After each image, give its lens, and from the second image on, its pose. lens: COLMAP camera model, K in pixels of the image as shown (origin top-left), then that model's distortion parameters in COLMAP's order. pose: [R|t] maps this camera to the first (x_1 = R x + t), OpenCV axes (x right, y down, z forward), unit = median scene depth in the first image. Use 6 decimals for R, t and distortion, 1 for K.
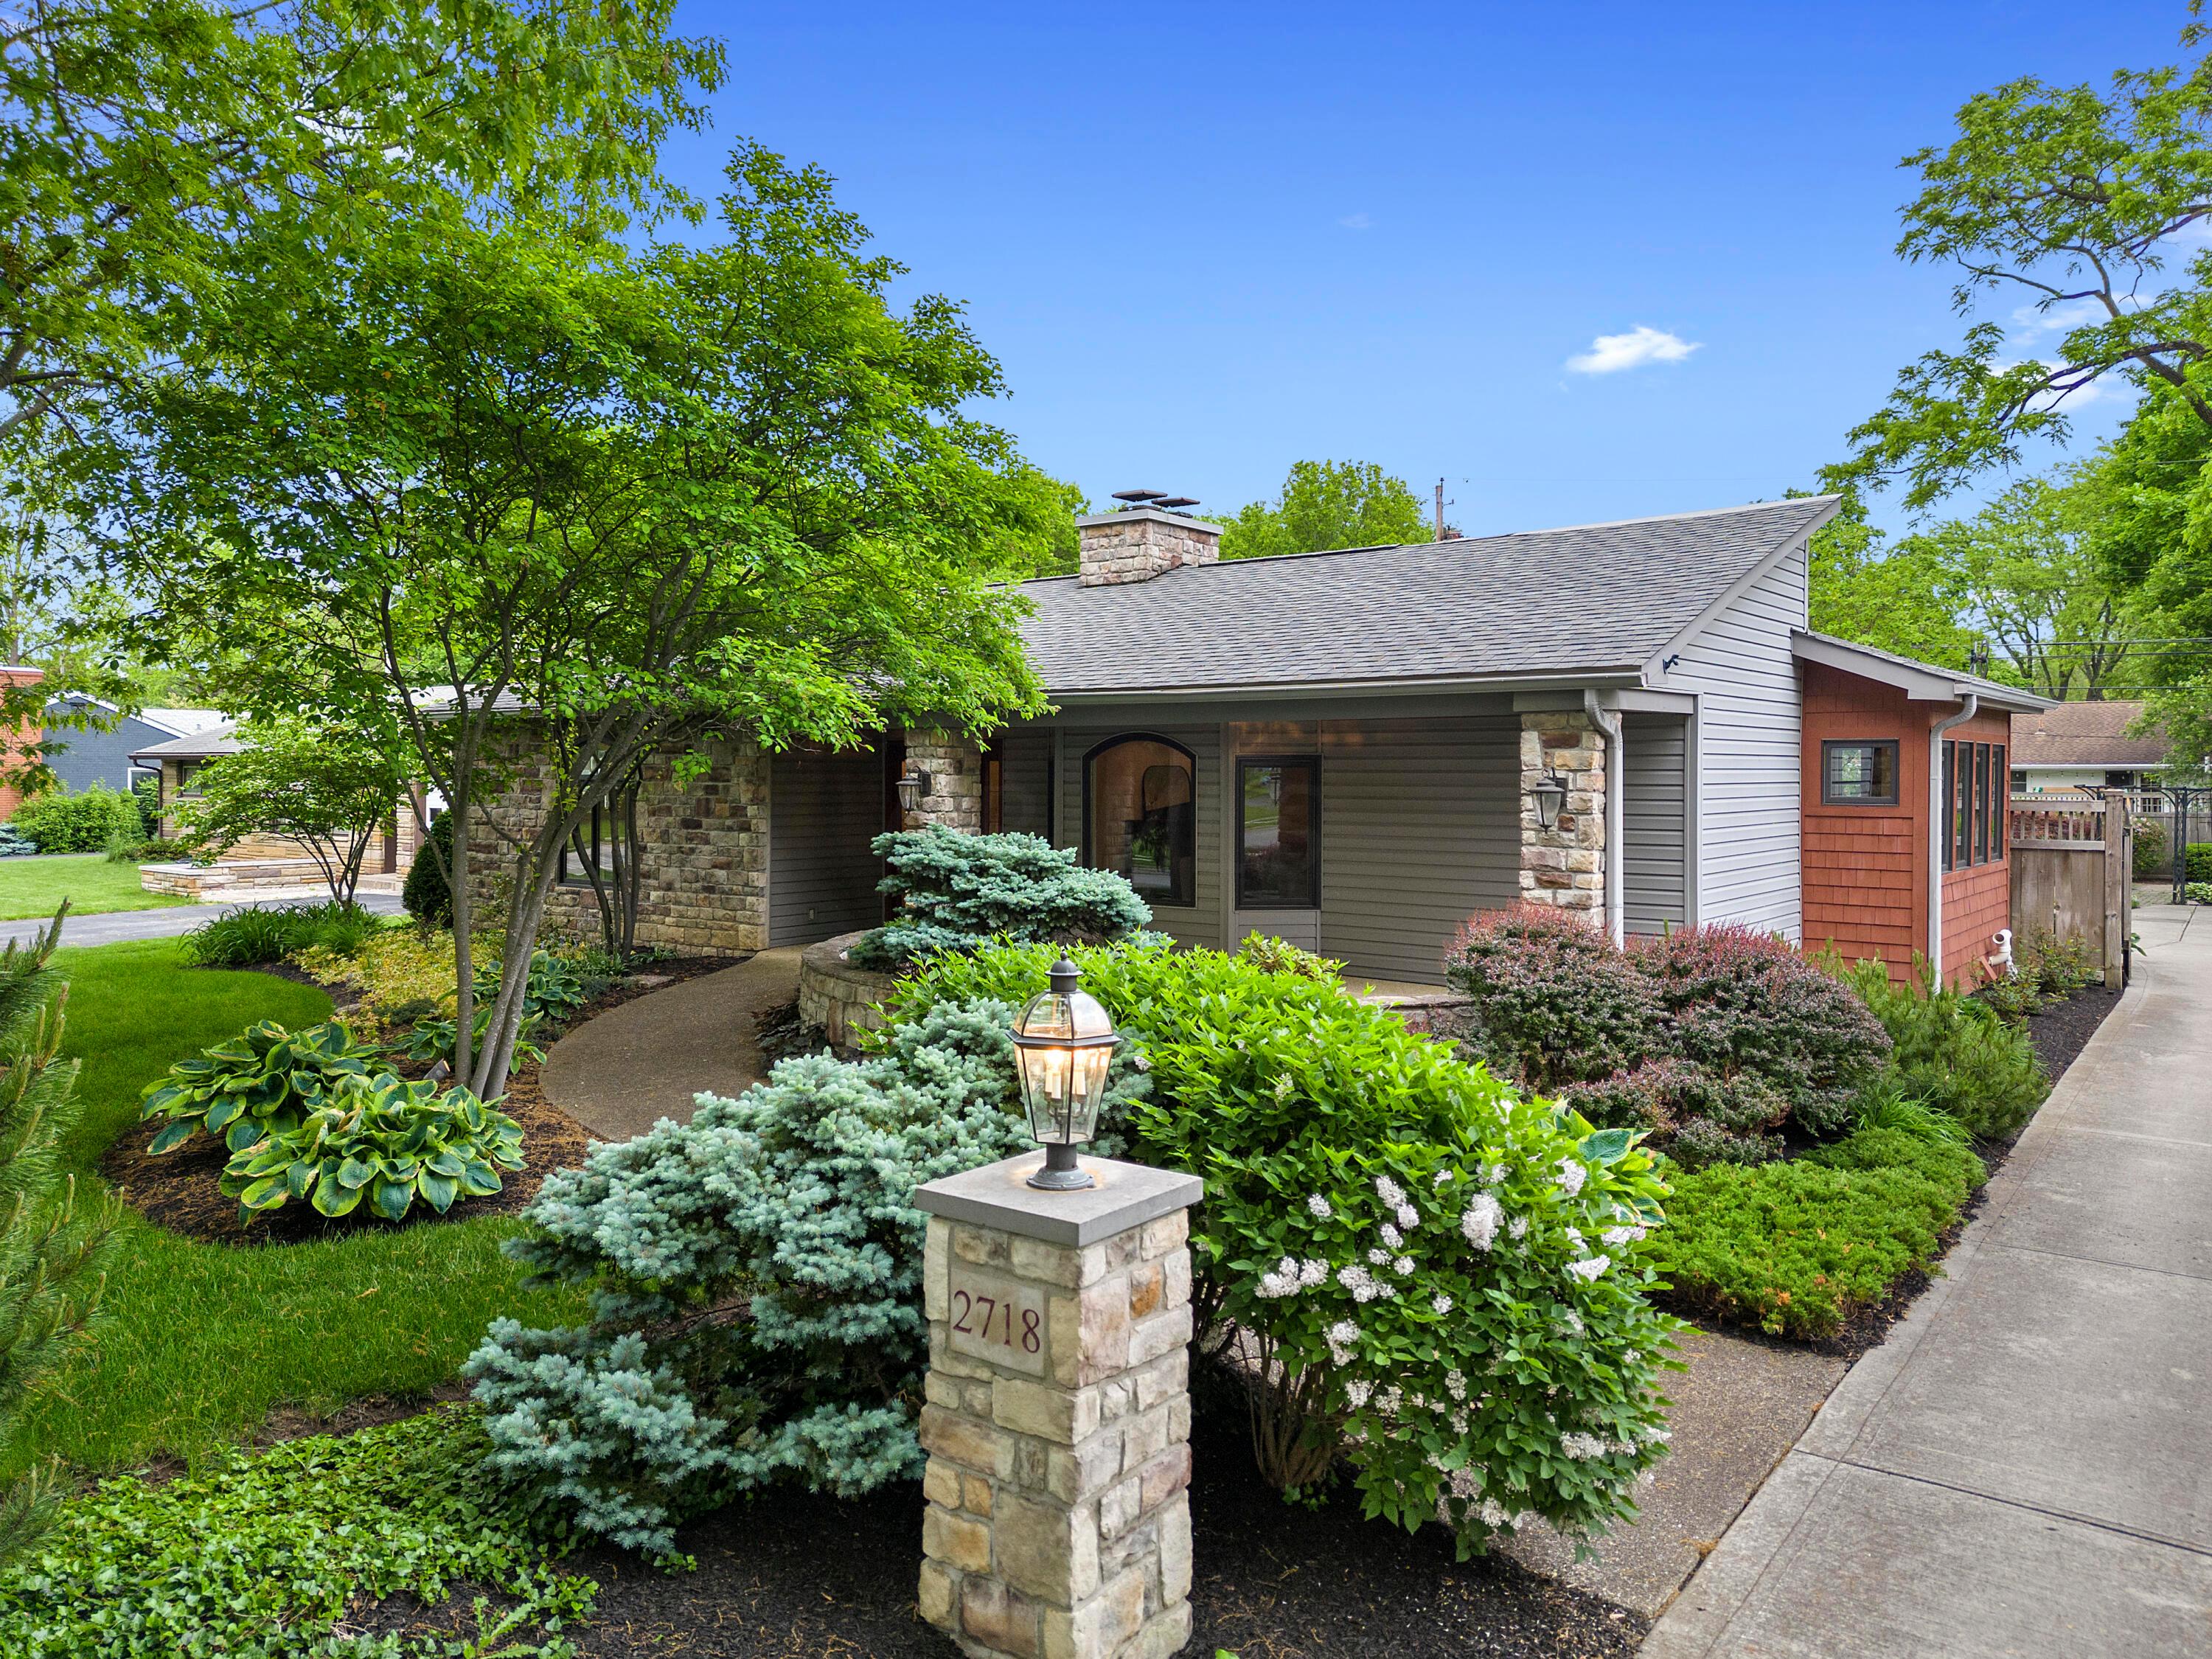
lens RADIAL K [[1562.4, 0, 1106.0], [0, 1562.4, 829.5], [0, 0, 1]] dist [0.076099, -0.074429]
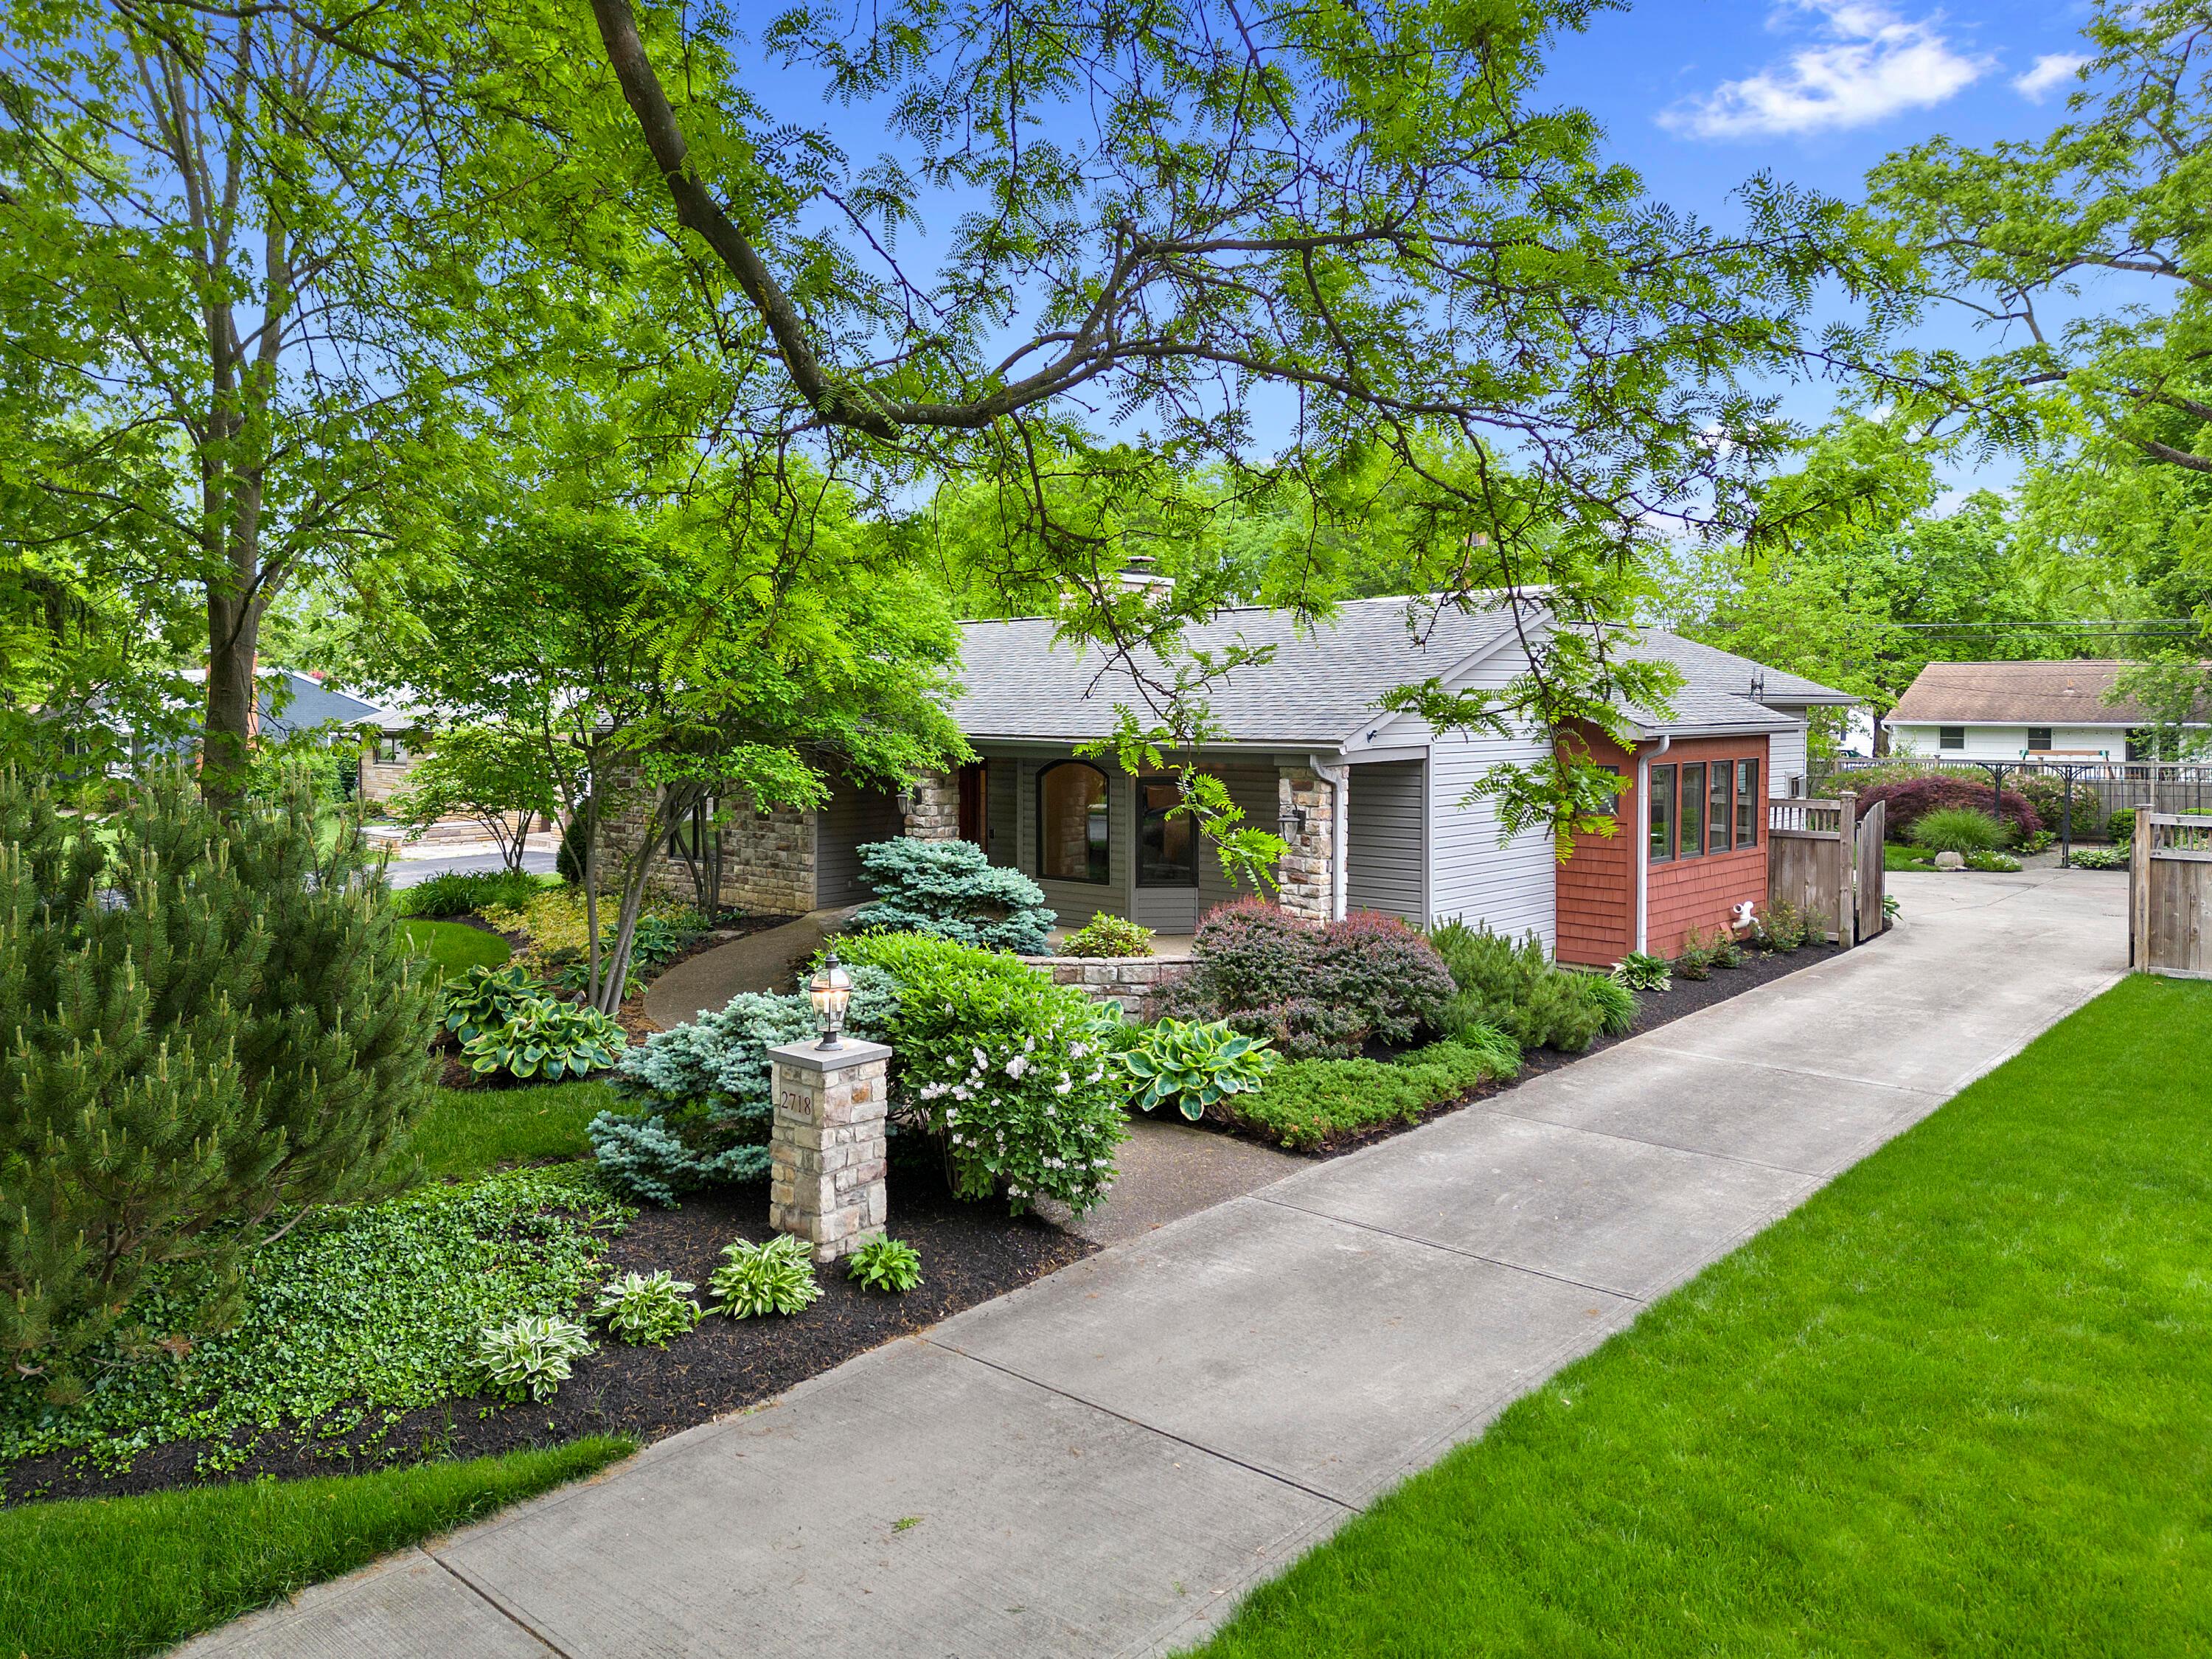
lens RADIAL K [[1831.6, 0, 1180.8], [0, 1831.6, 782.9], [0, 0, 1]] dist [0.198527, -0.508282]
pose [[0.995596, 0.001846, -0.093729, 0.446654], [0.001348, 0.999421, 0.034001, -0.157733], [0.093738, -0.033977, 0.995017, -1.005669]]
